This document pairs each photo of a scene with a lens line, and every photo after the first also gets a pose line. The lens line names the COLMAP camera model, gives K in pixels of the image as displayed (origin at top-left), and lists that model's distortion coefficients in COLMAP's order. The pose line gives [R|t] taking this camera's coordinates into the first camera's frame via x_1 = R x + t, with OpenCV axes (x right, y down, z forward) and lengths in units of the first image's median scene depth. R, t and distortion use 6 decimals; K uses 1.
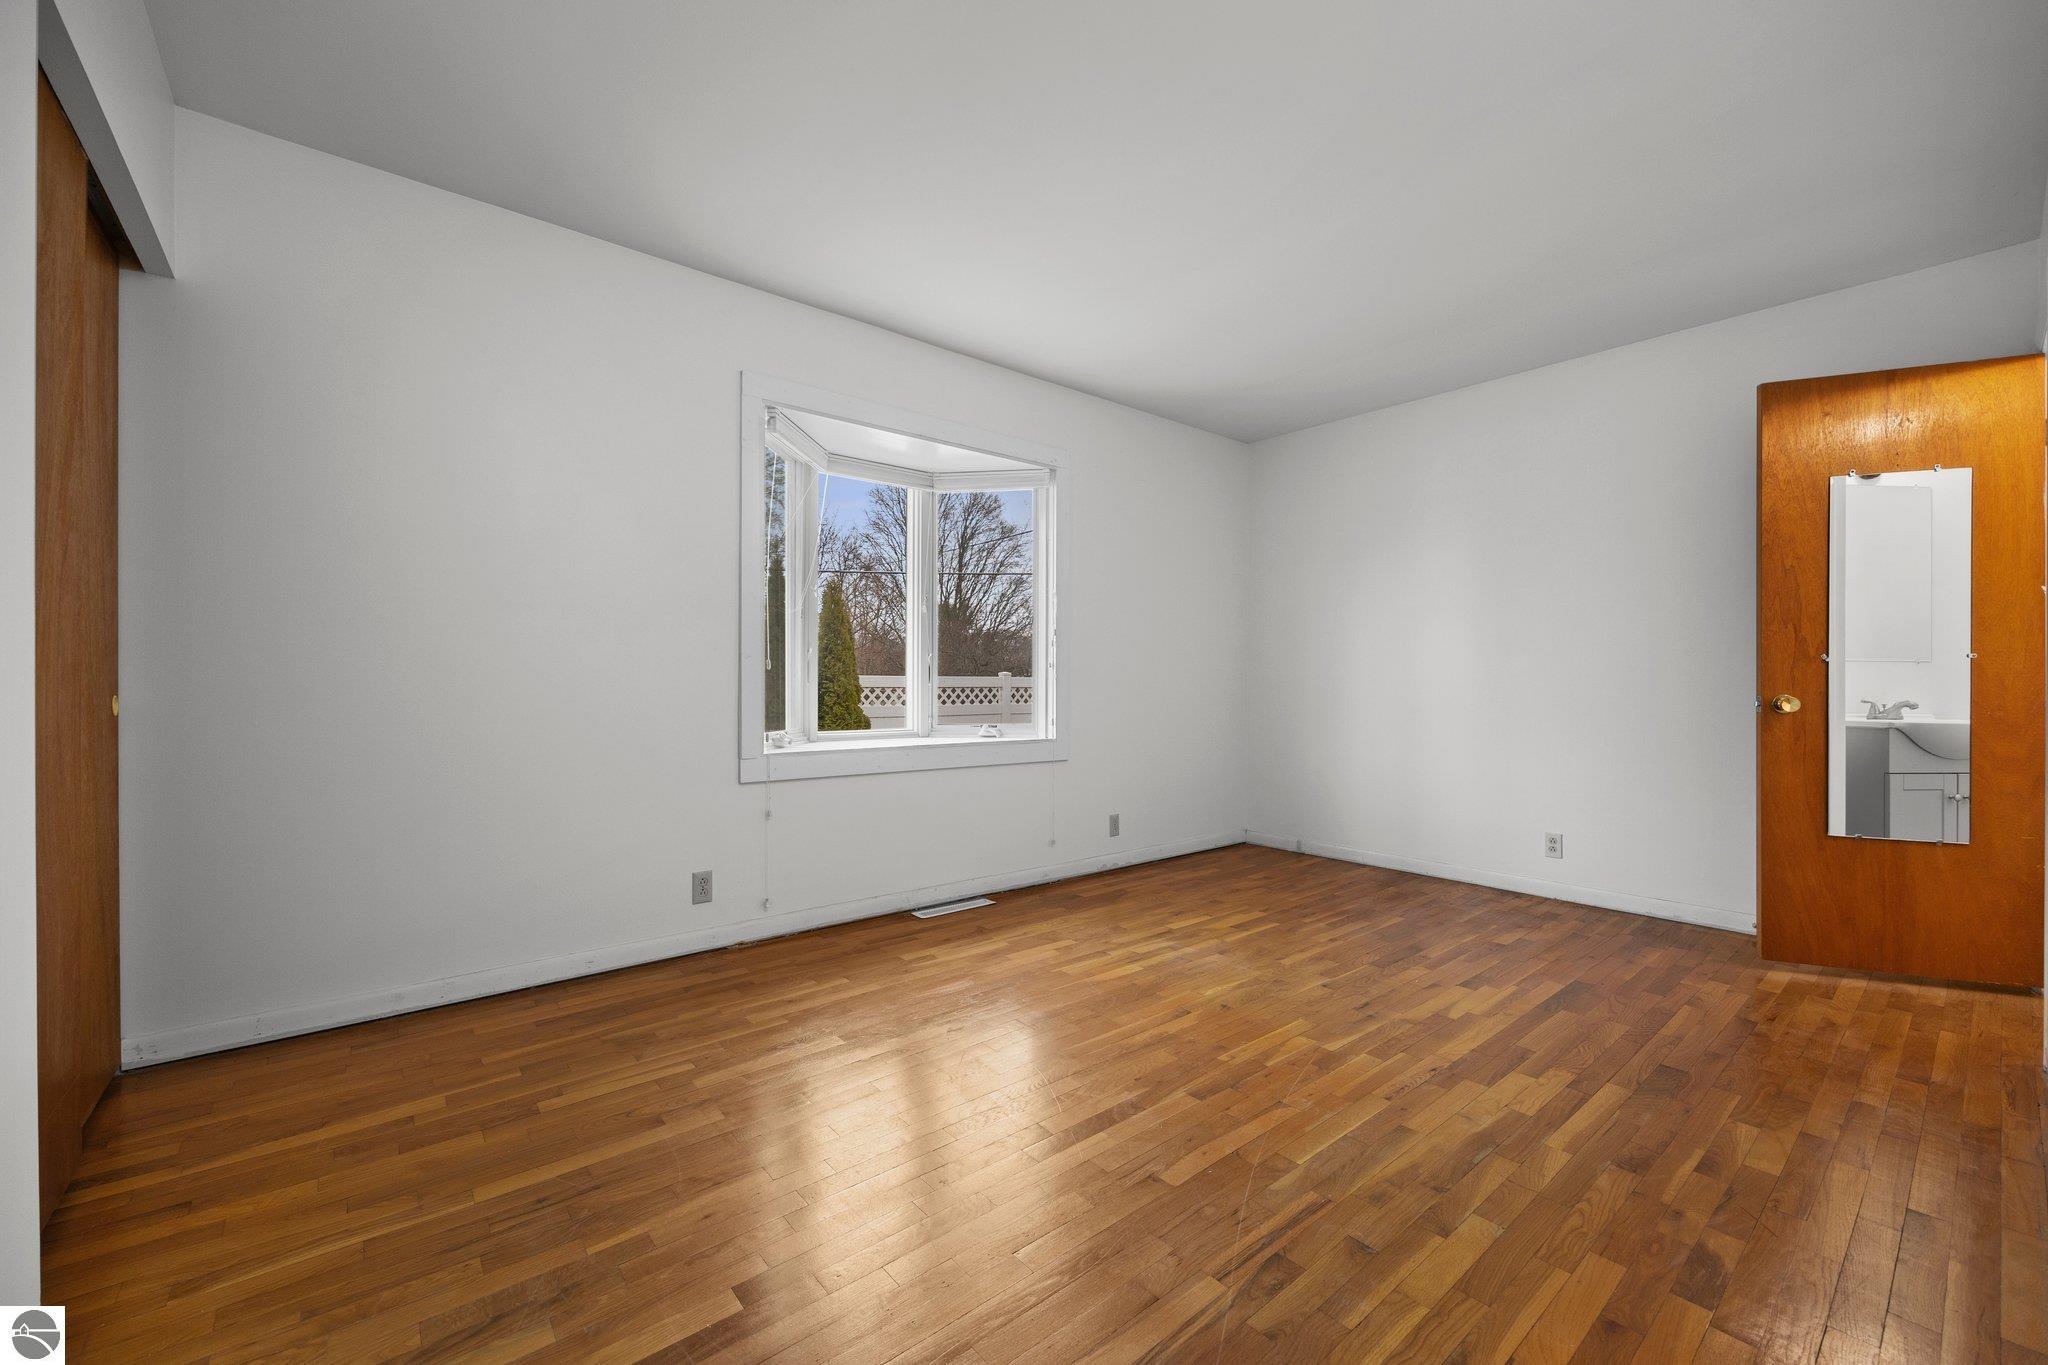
lens RADIAL K [[820.4, 0, 1025.8], [0, 820.4, 684.2], [0, 0, 1]] dist [0.002217, 0.000209]
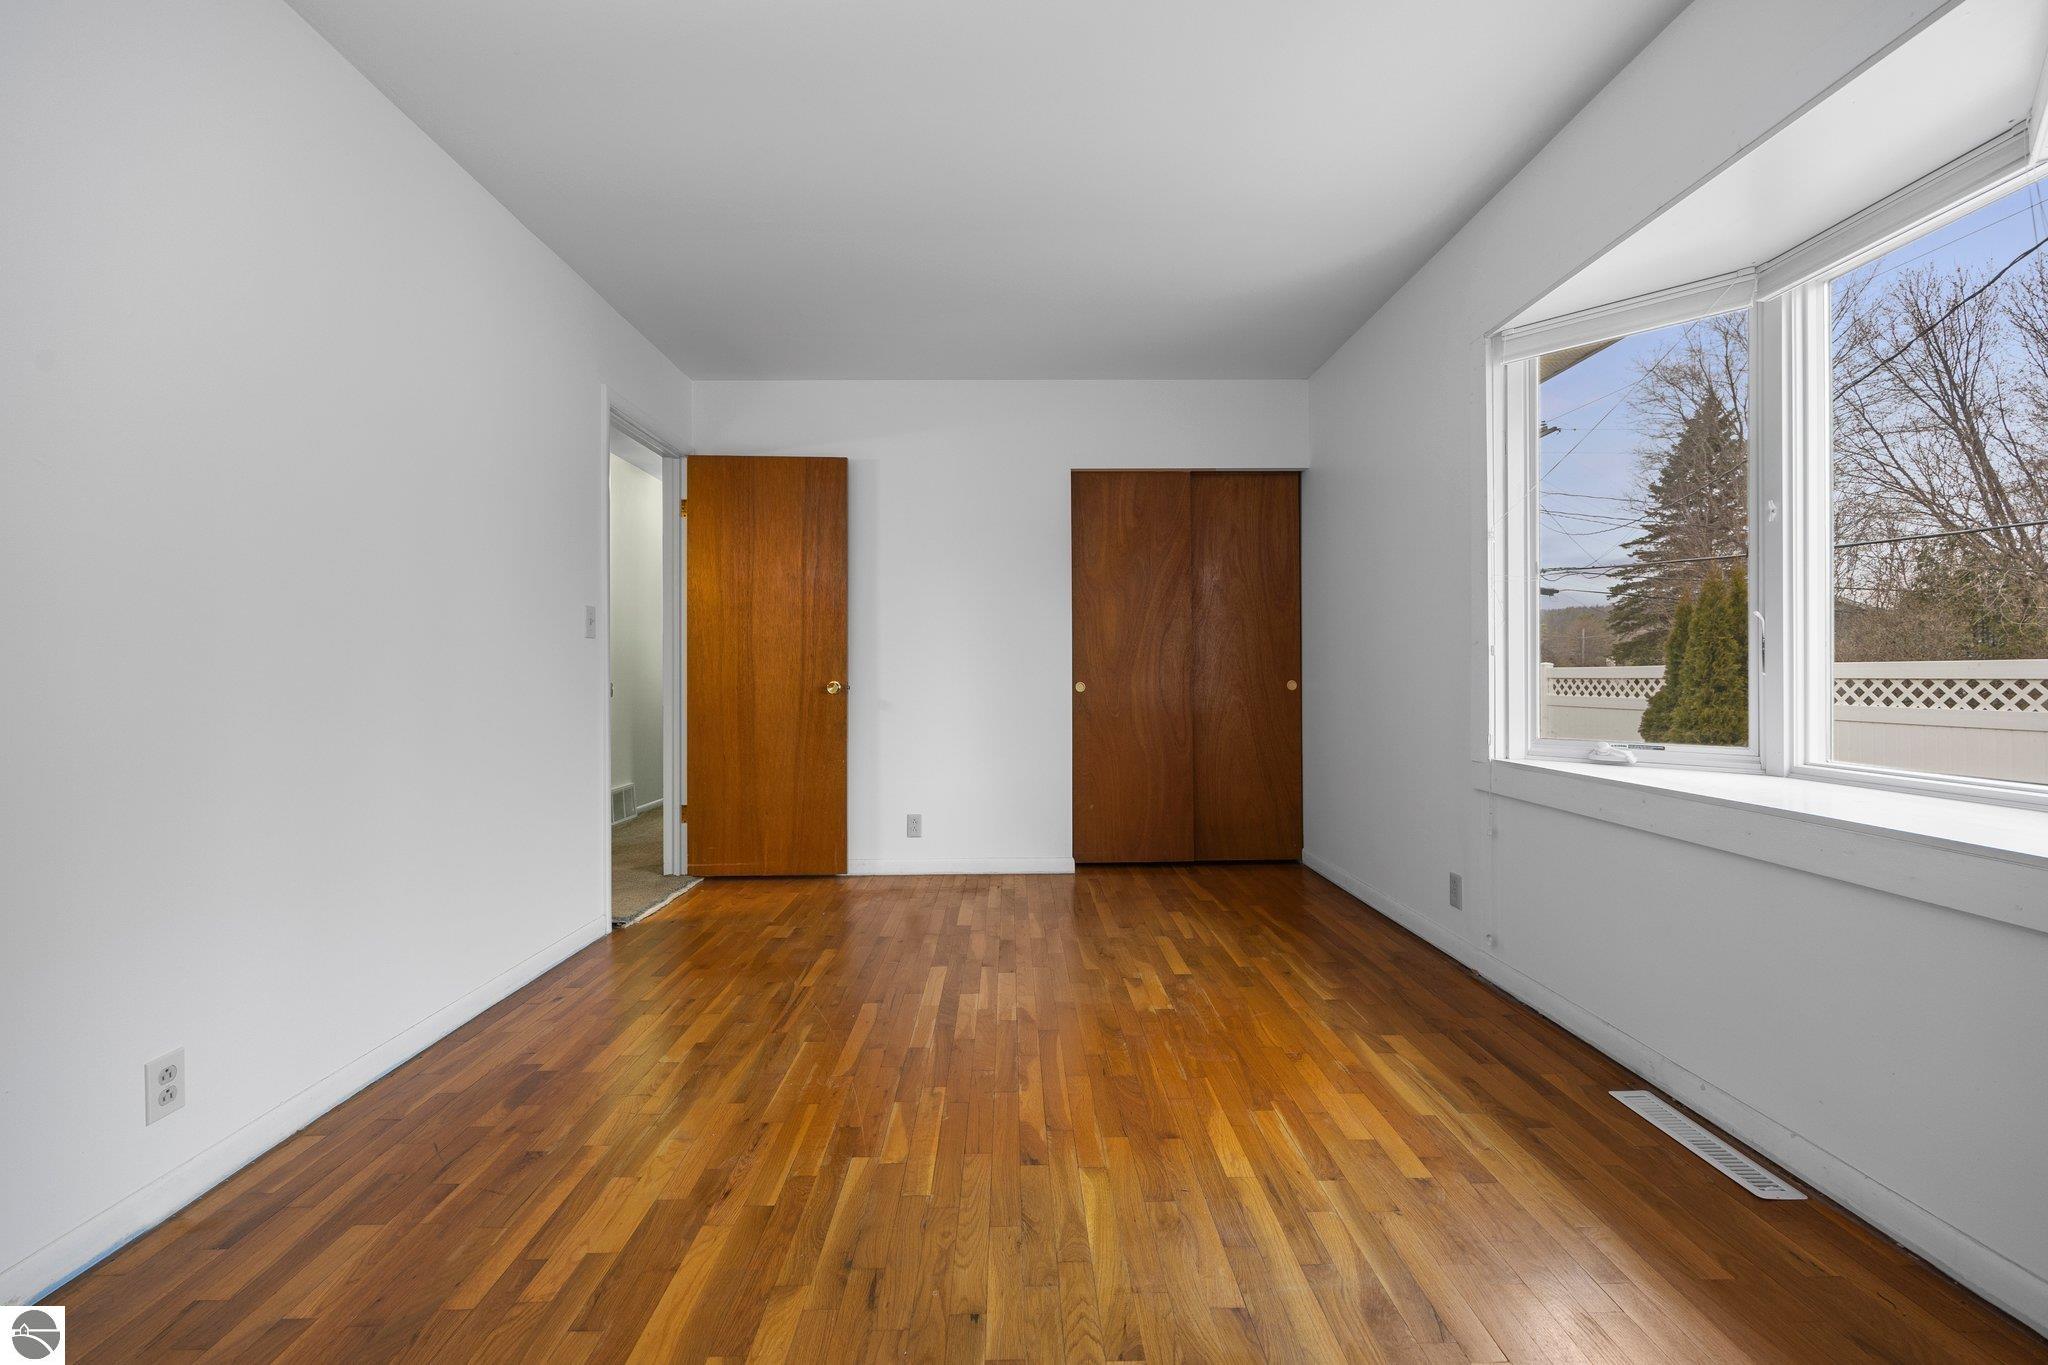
lens RADIAL K [[820.4, 0, 1023.4], [0, 820.4, 676.8], [0, 0, 1]] dist [0.002217, 0.000209]
pose [[-0.628824, 0.002607, -0.777543, 0.914396], [0.002403, 0.999996, 0.001410, -0.000941], [0.777544, -0.000981, -0.628828, 1.693687]]
